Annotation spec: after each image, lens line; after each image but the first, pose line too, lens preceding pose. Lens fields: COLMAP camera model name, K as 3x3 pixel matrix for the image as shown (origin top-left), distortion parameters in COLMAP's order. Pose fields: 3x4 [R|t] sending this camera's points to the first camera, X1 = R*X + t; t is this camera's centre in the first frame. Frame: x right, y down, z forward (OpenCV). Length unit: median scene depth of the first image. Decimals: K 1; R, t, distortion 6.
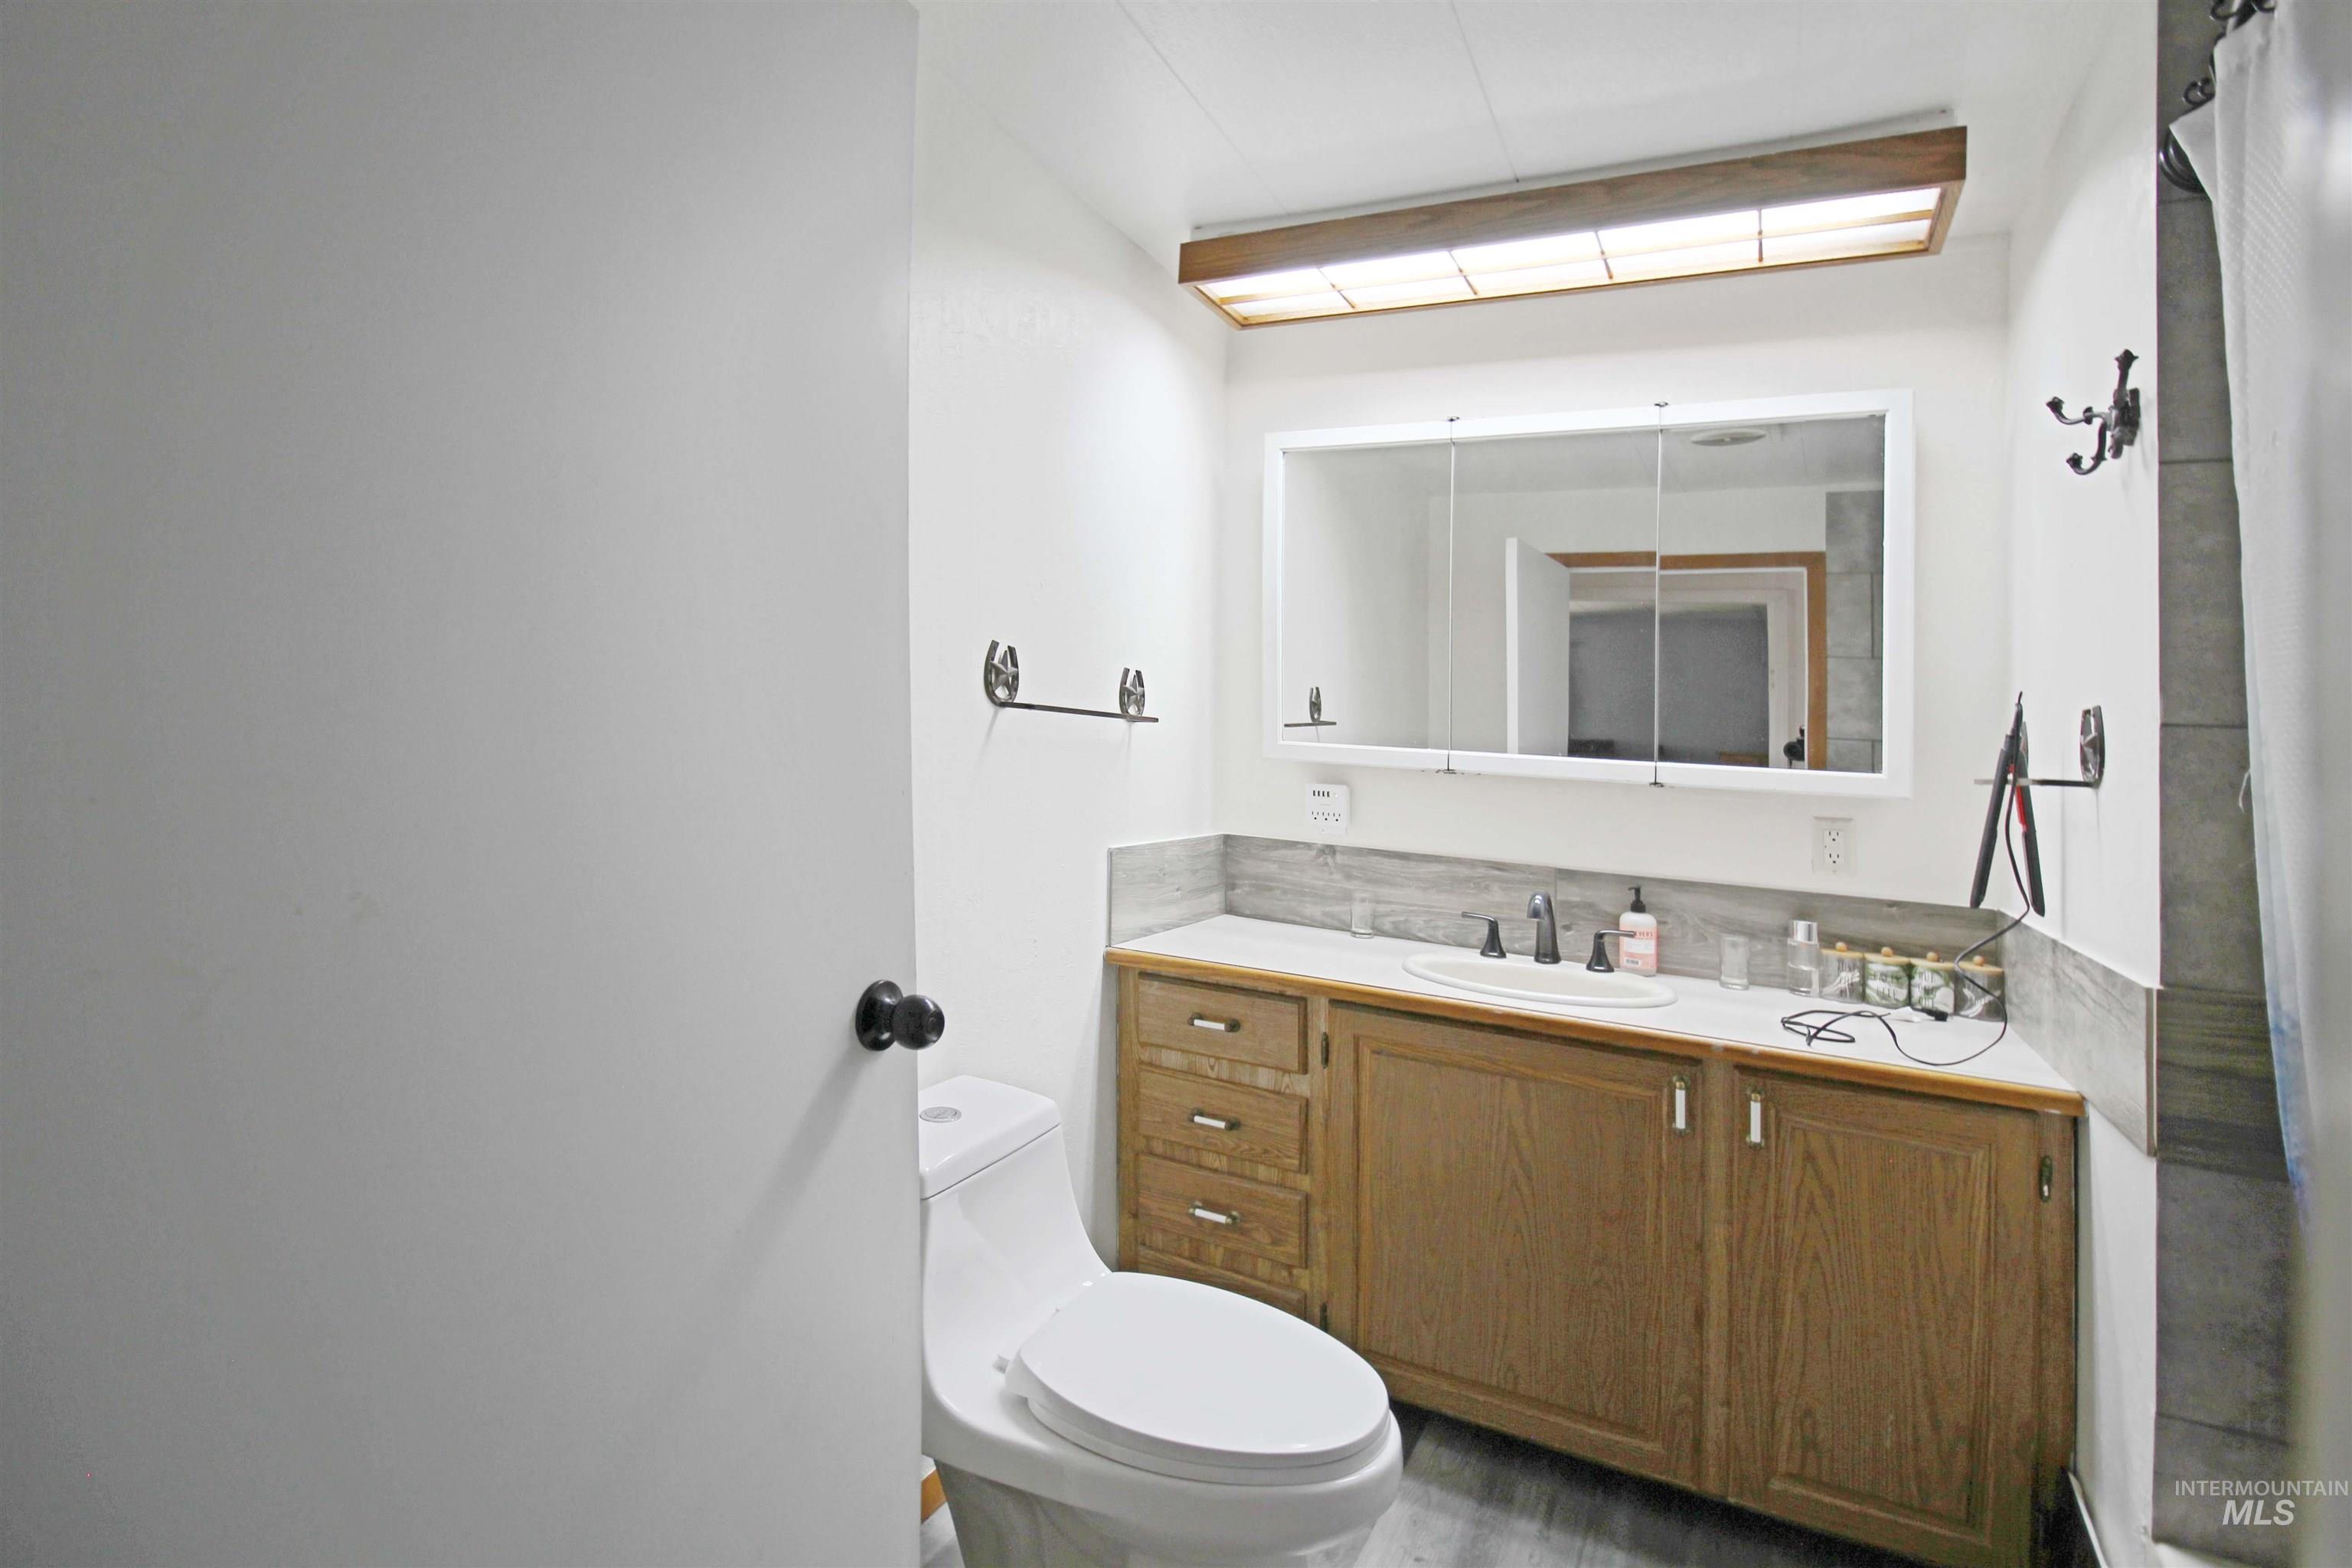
lens RADIAL K [[1105.7, 0, 1175.8], [0, 1105.7, 713.6], [0, 0, 1]] dist [-0.026345, -0.005461]
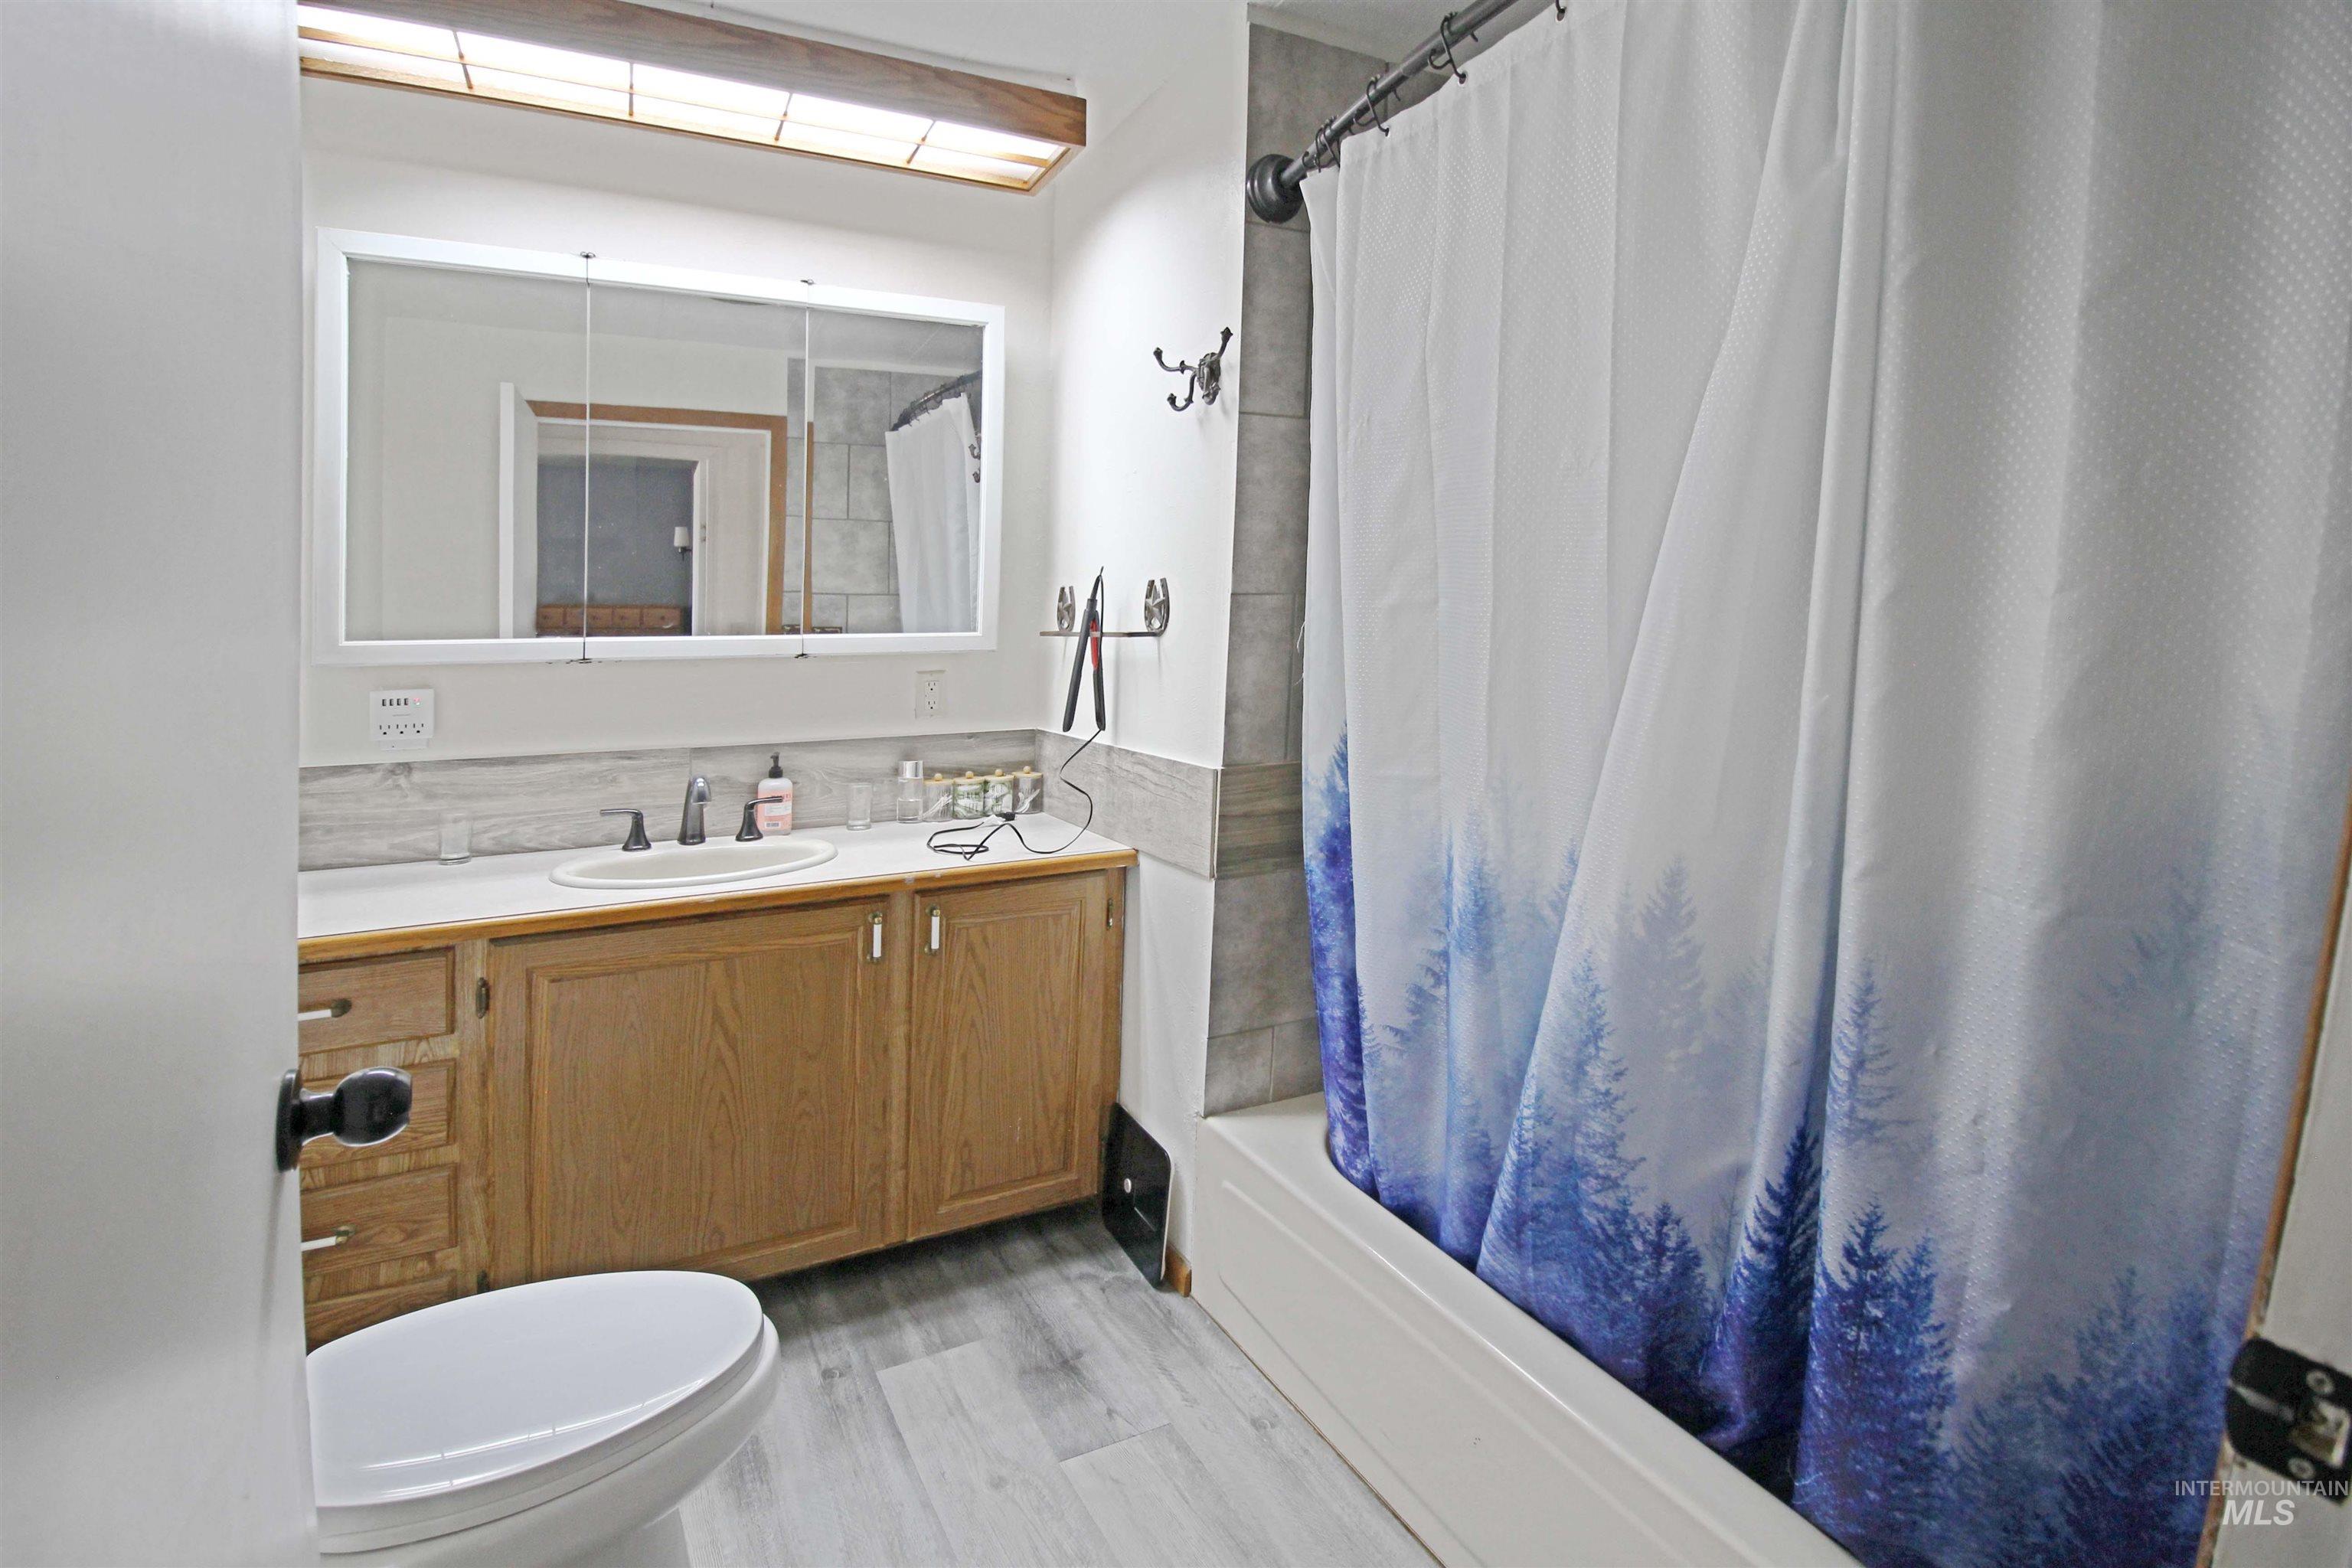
lens RADIAL K [[1095.4, 0, 1185.5], [0, 1095.4, 755.0], [0, 0, 1]] dist [-0.012955, -0.007613]
pose [[0.590422, -0.159010, 0.791276, -0.187891], [0.020455, 0.983034, 0.182282, -0.025652], [-0.806836, -0.091437, 0.583657, 0.080888]]
